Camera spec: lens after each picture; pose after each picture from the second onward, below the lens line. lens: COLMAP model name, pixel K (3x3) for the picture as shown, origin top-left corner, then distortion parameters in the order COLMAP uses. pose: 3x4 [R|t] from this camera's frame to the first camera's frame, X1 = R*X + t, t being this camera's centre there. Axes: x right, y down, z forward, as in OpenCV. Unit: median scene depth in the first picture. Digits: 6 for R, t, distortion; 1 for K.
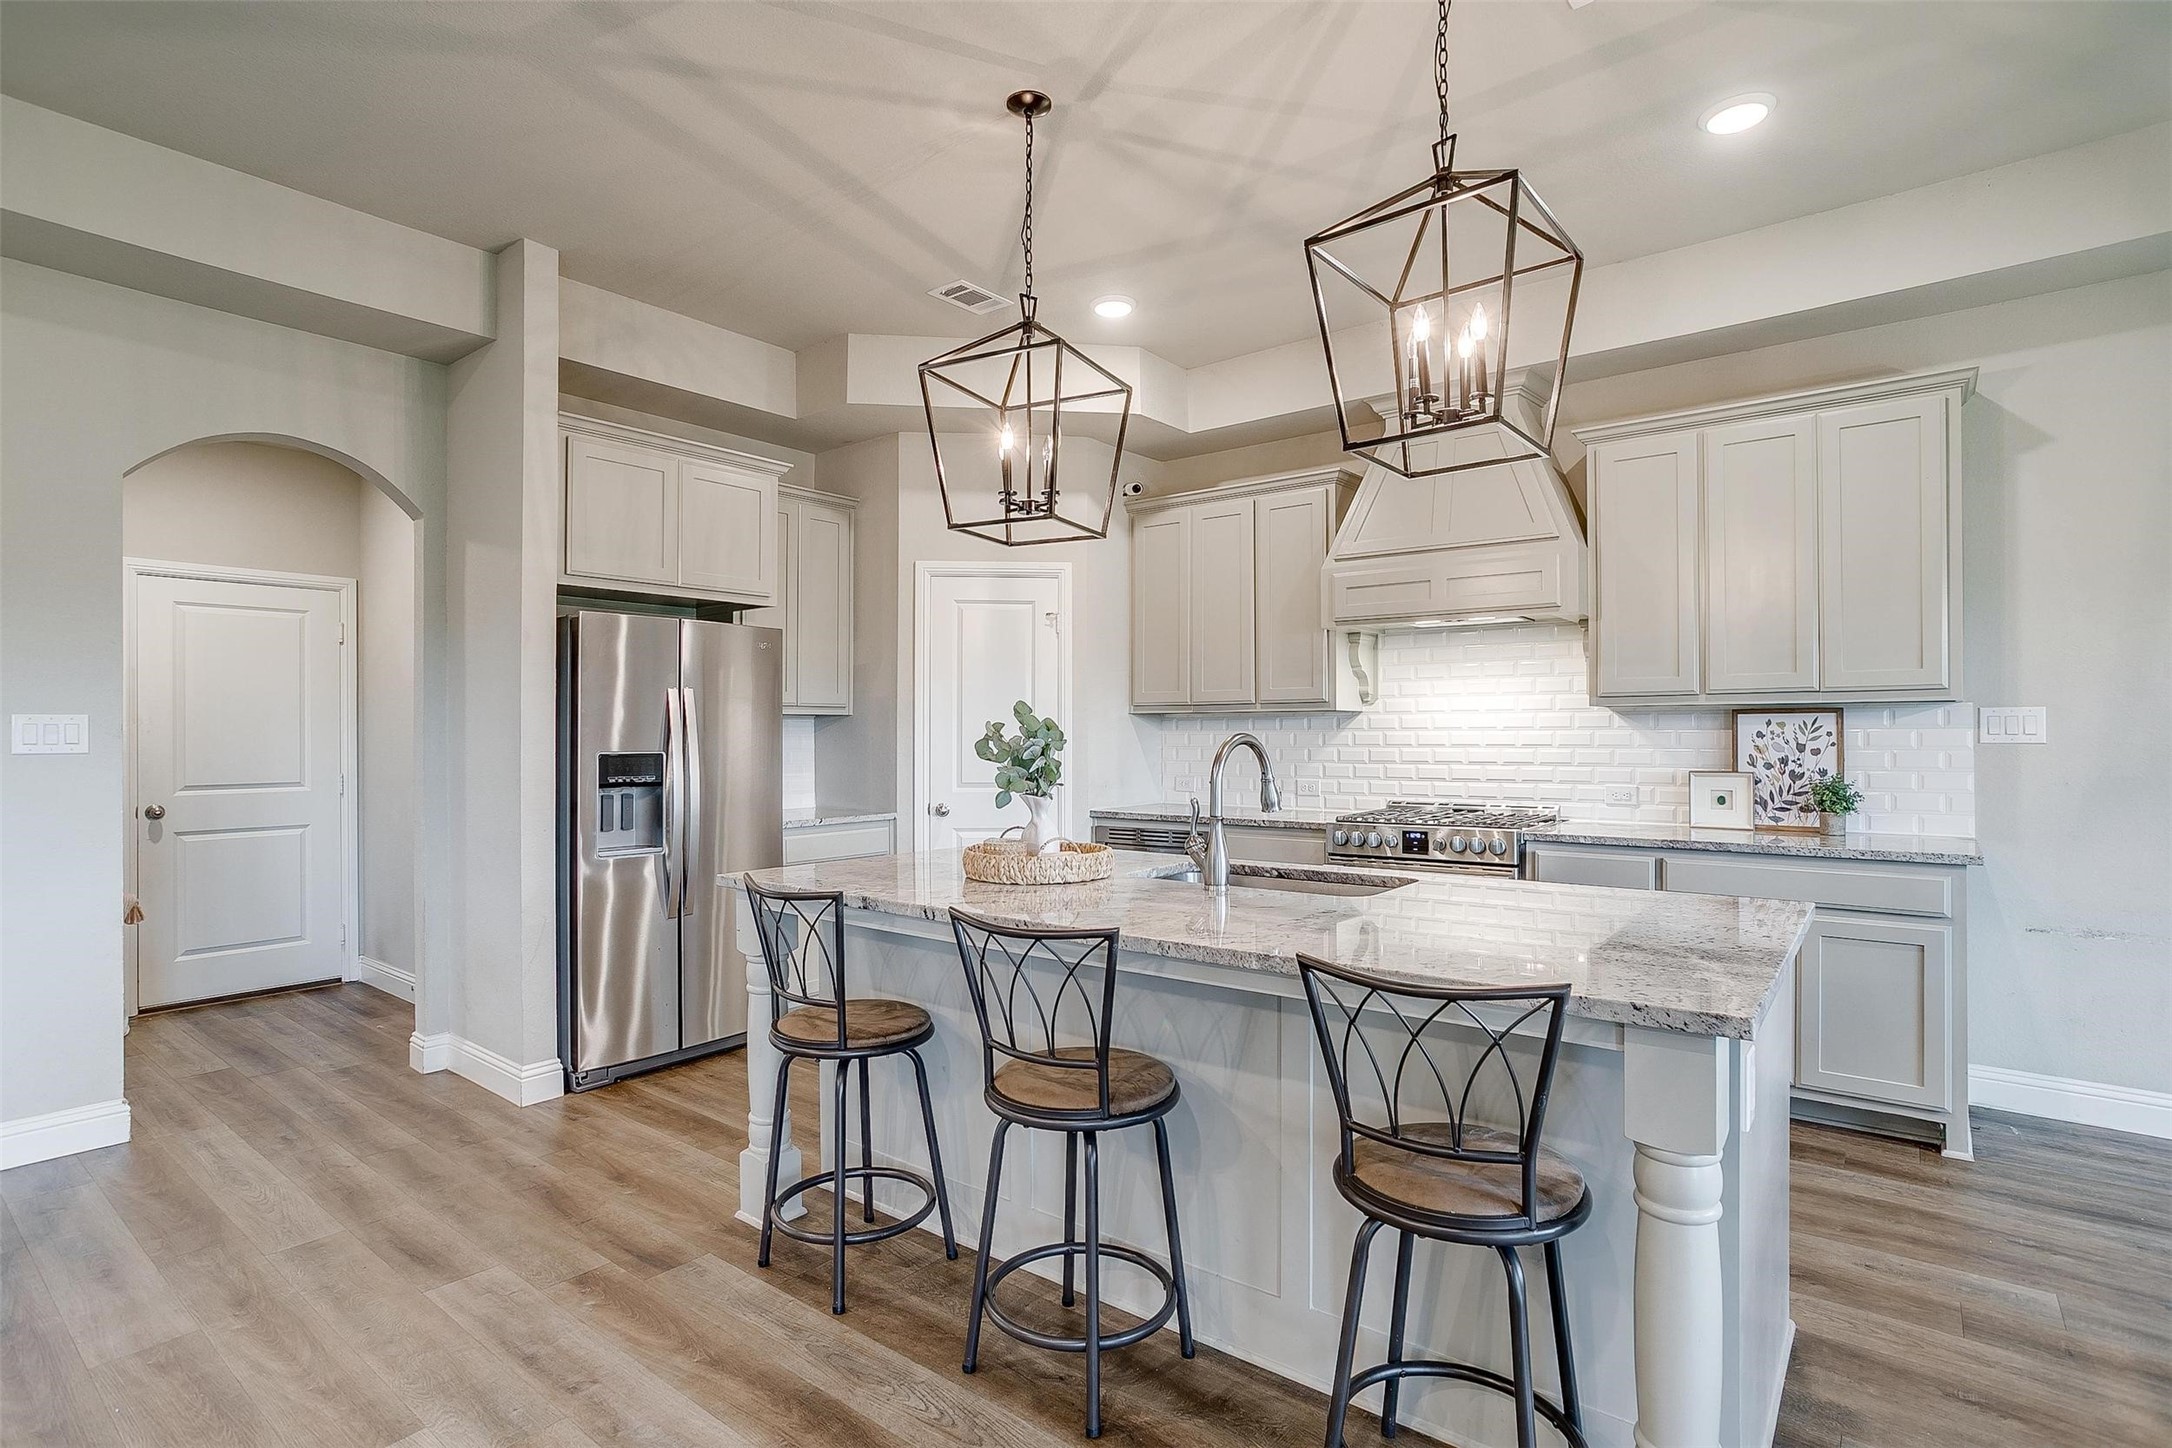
lens RADIAL K [[1055.9, 0, 1079.9], [0, 1055.9, 727.9], [0, 0, 1]] dist [-0.038172, 0.017068]
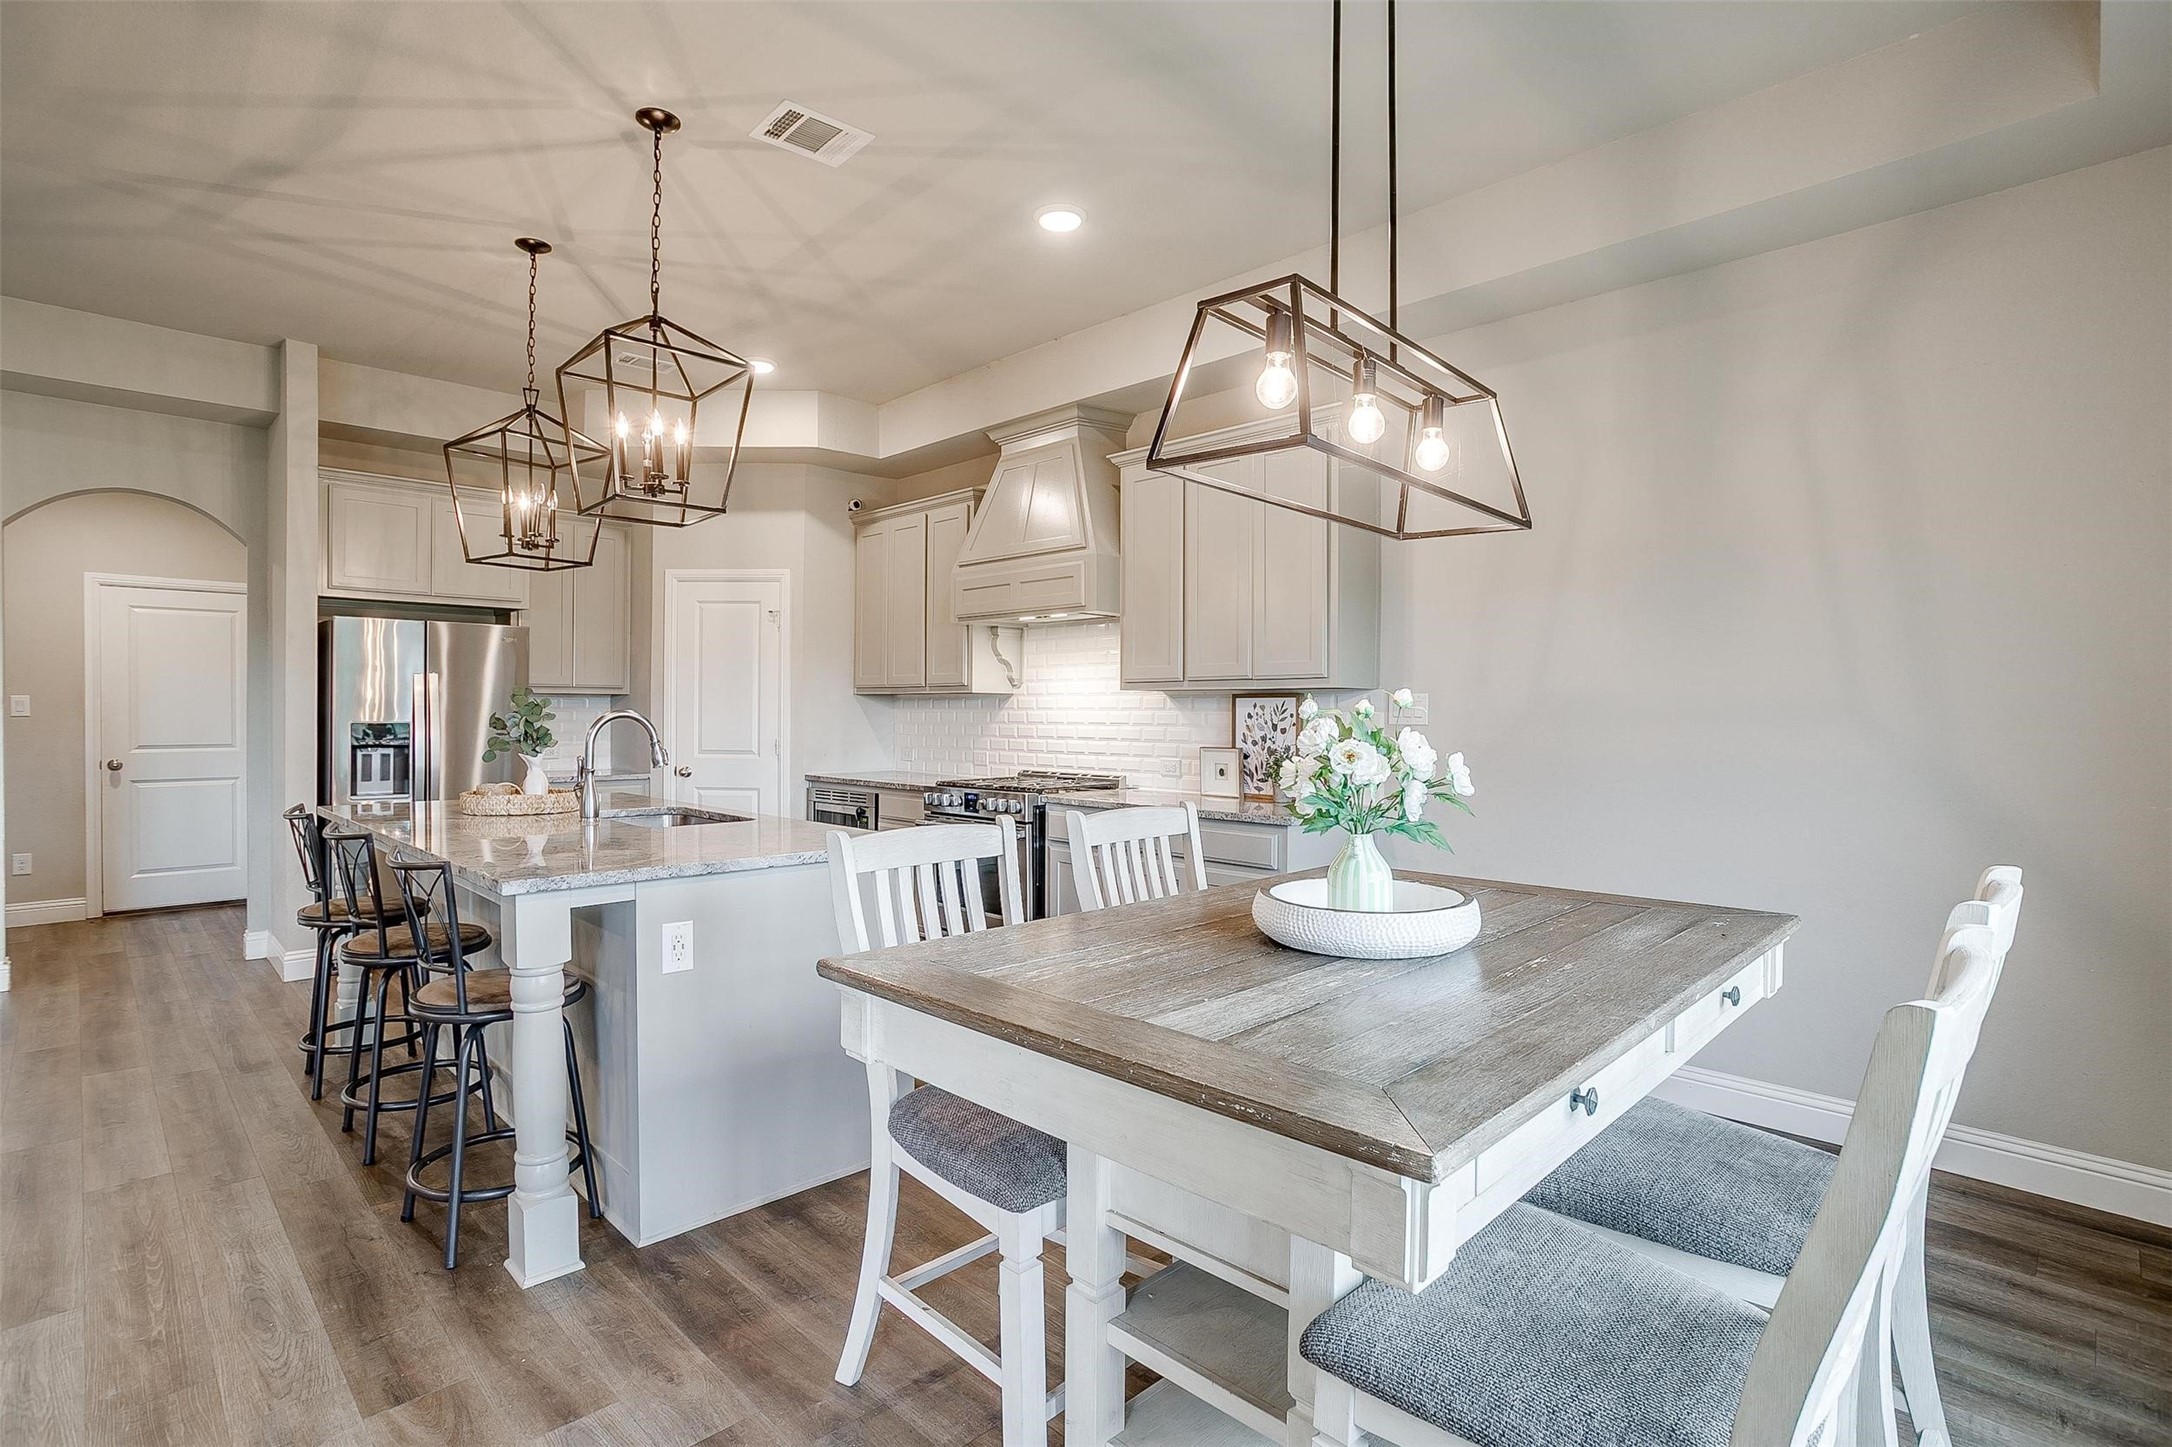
lens RADIAL K [[1055.9, 0, 1093.5], [0, 1055.9, 718.5], [0, 0, 1]] dist [-0.038172, 0.017068]
pose [[0.992037, 0.008324, -0.125672, 0.625436], [-0.006688, 0.999887, 0.013432, -0.005208], [0.125770, -0.012484, 0.991981, -0.188829]]
